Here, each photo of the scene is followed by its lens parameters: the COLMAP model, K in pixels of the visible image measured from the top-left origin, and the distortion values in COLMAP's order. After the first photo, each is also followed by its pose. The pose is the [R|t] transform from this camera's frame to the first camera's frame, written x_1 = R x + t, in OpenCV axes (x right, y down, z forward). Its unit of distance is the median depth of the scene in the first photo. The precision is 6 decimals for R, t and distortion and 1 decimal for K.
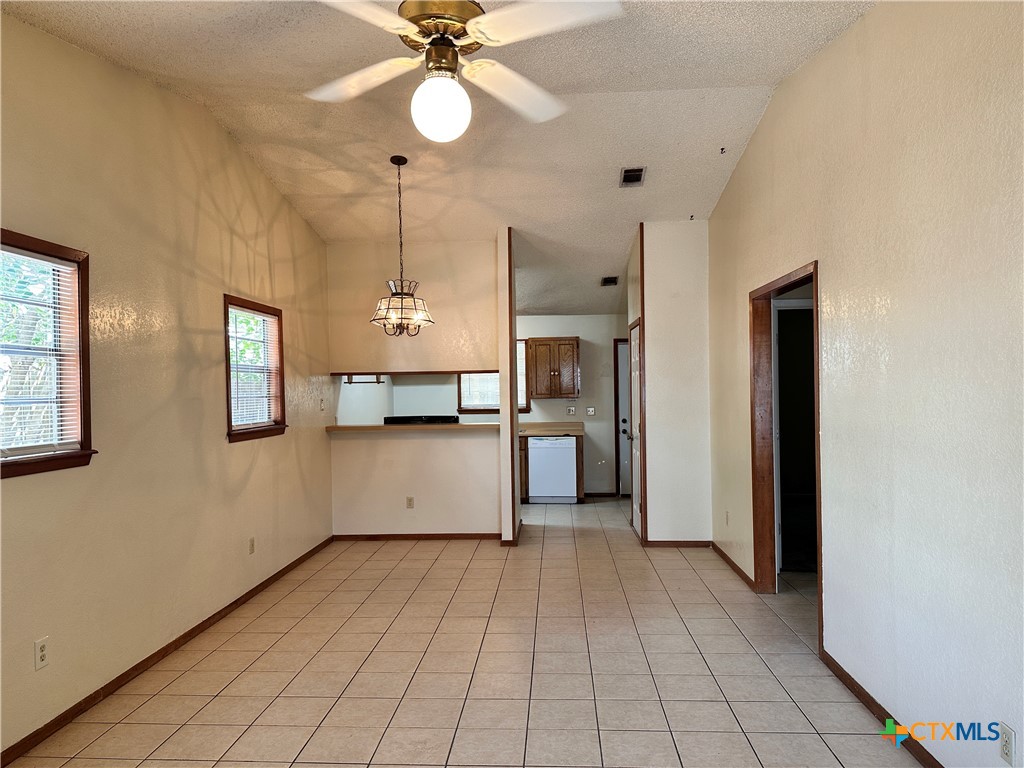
lens RADIAL K [[713.9, 0, 509.6], [0, 713.9, 391.8], [0, 0, 1]] dist [0.055544, -0.059205]
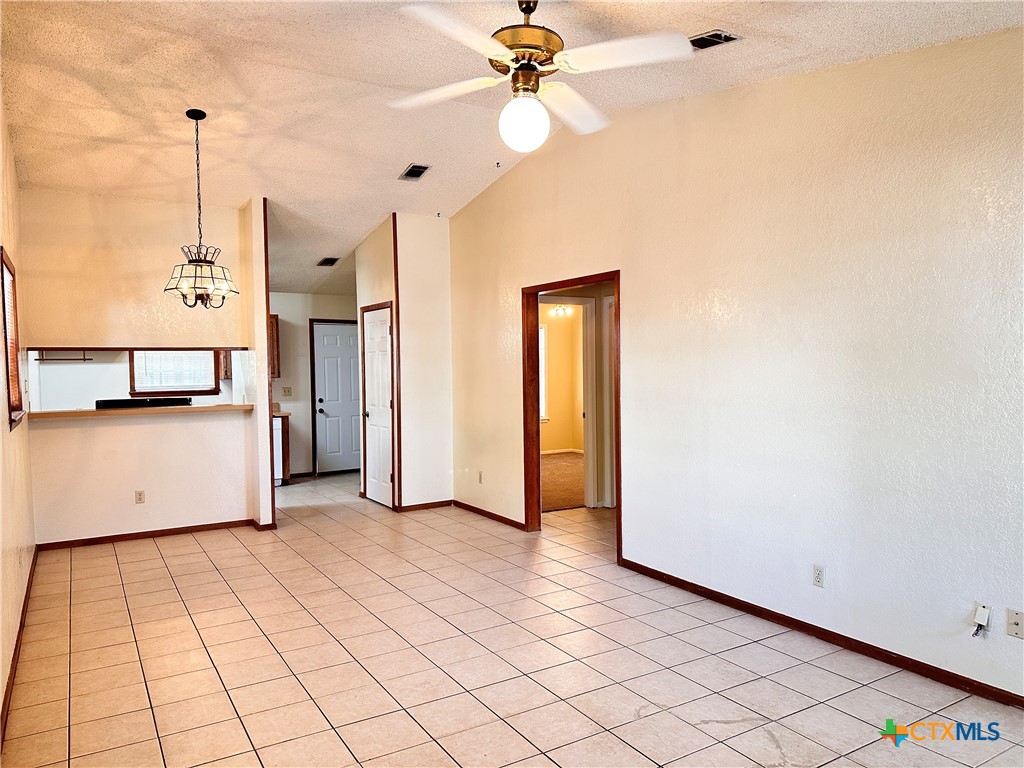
lens RADIAL K [[713.9, 0, 521.3], [0, 713.9, 381.2], [0, 0, 1]] dist [0.055544, -0.059205]
pose [[0.820069, -0.010480, 0.572169, -0.315525], [0.005531, 0.999931, 0.010387, 0.008160], [-0.572238, -0.005353, 0.820070, 0.008914]]
